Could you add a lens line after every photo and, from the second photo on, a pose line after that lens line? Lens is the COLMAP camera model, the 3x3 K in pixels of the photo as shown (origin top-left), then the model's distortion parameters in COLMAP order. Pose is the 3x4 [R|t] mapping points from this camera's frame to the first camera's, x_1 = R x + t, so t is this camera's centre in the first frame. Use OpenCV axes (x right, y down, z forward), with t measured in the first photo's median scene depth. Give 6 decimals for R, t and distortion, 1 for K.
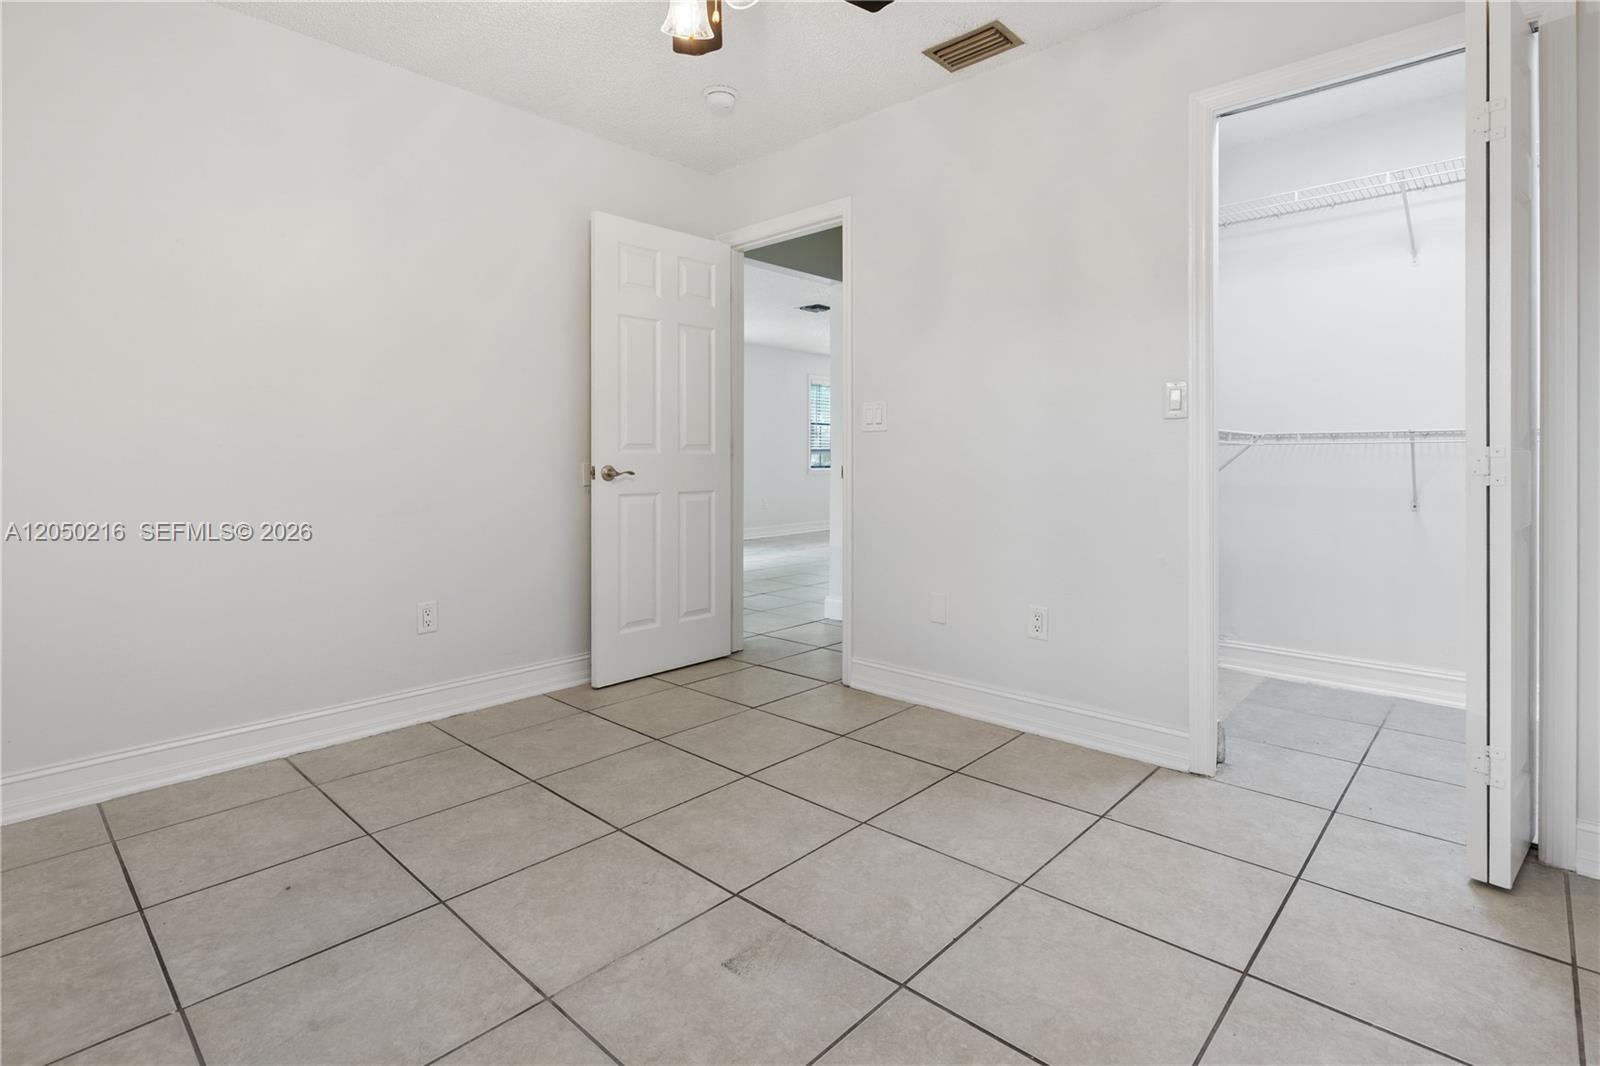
lens RADIAL K [[781.1, 0, 800.0], [0, 781.1, 533.0], [0, 0, 1]] dist [-0.001206, -0.000275]
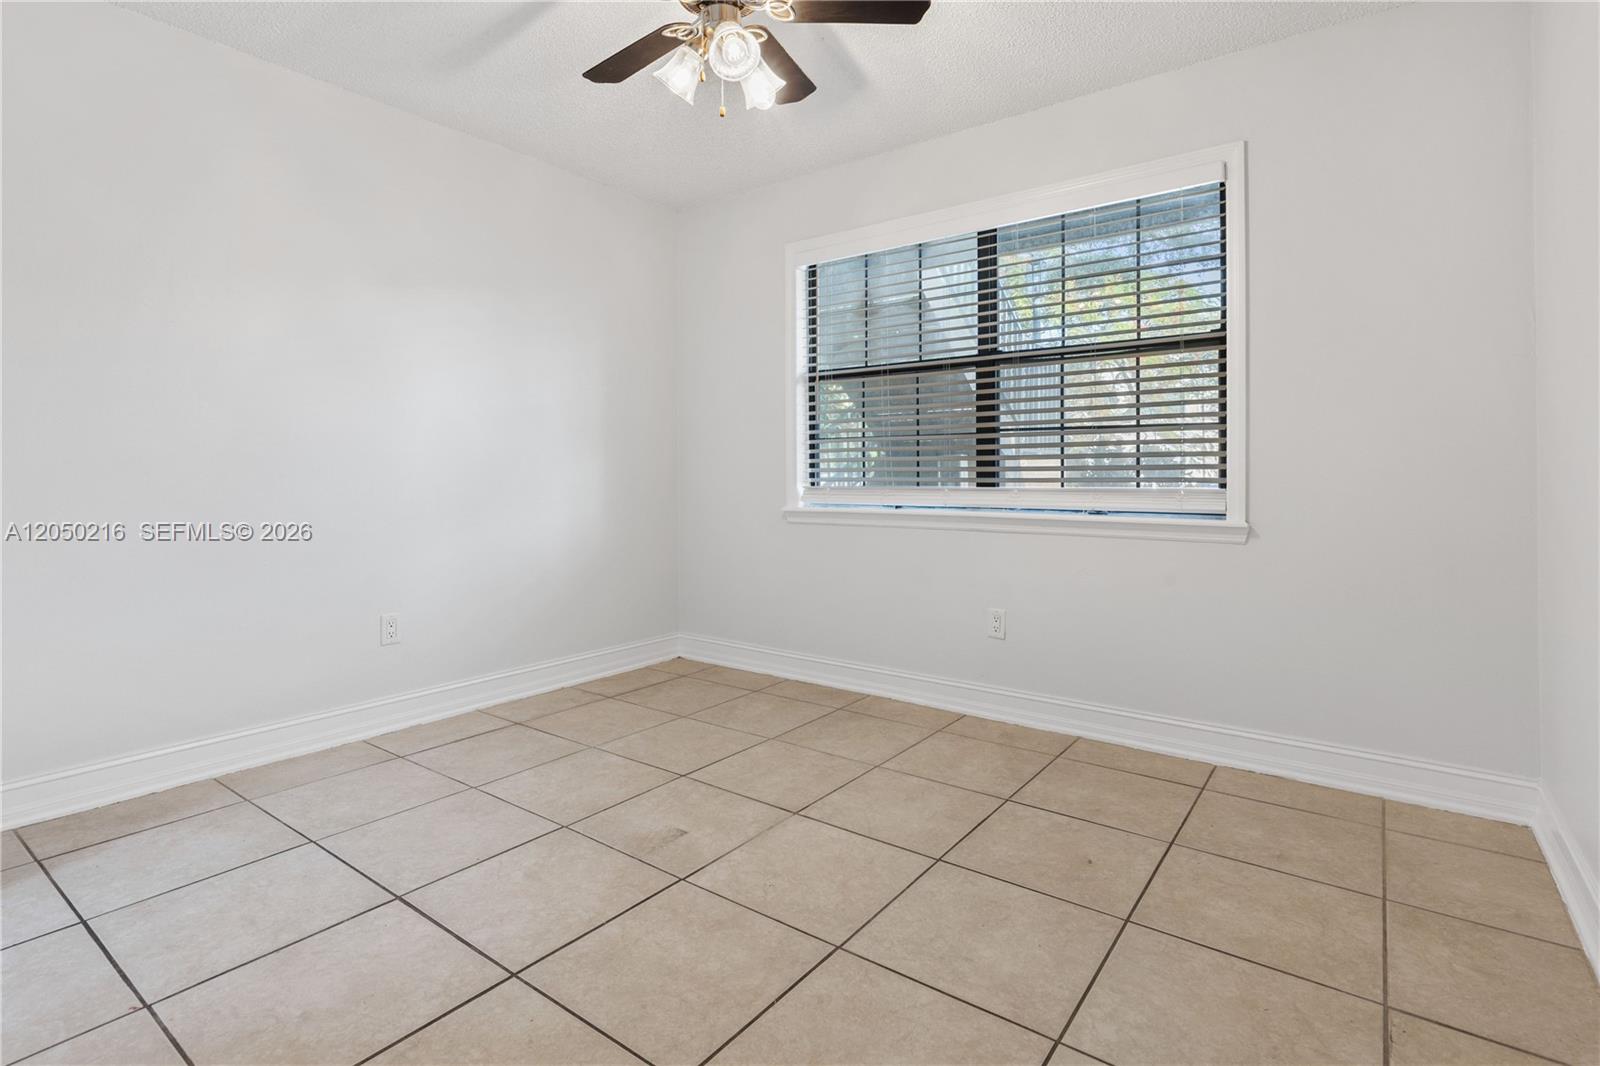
lens RADIAL K [[781.1, 0, 800.0], [0, 781.1, 533.0], [0, 0, 1]] dist [-0.001206, -0.000275]
pose [[-0.993512, 0.011588, -0.113139, -0.128279], [-0.008316, 0.984731, 0.173884, -0.200697], [0.113427, 0.173697, -0.978245, 2.006362]]
